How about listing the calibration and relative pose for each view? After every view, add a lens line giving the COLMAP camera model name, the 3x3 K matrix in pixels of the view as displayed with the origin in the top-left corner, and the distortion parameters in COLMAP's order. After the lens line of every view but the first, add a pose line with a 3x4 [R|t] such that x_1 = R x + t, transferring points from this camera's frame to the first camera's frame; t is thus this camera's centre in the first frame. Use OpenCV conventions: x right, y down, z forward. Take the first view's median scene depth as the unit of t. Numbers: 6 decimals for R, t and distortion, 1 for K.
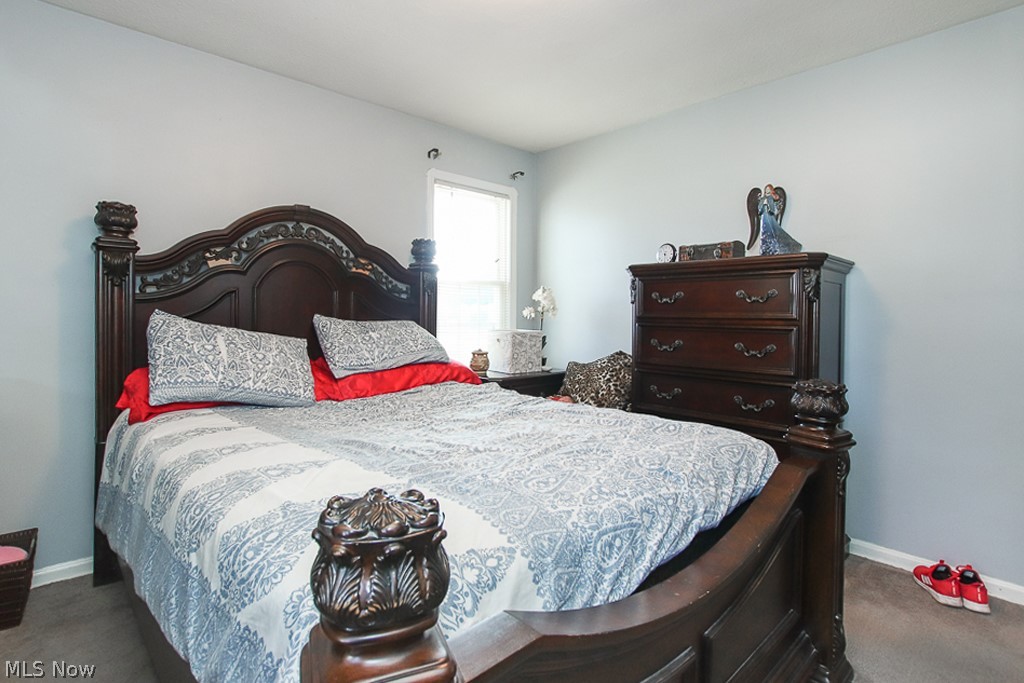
lens RADIAL K [[506.7, 0, 507.2], [0, 506.7, 315.2], [0, 0, 1]] dist [-0.016632, 0.003687]
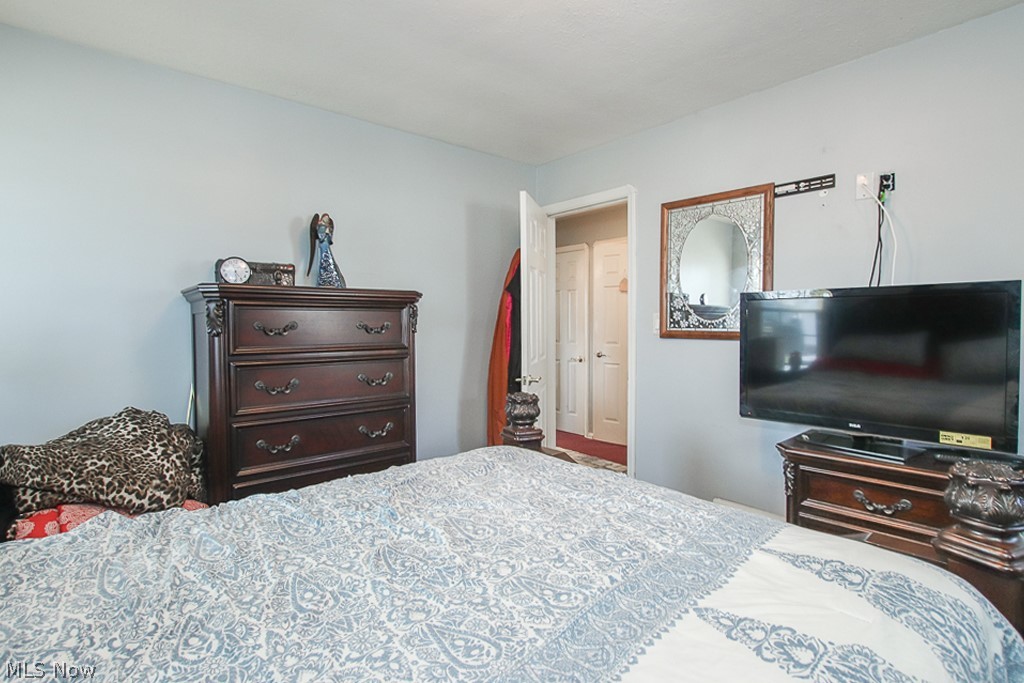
lens RADIAL K [[506.7, 0, 512.7], [0, 506.7, 340.8], [0, 0, 1]] dist [-0.016632, 0.003687]
pose [[0.036053, -0.037563, 0.998644, -1.209871], [0.005207, 0.999287, 0.037399, -0.110184], [-0.999336, 0.003851, 0.036223, 1.500560]]
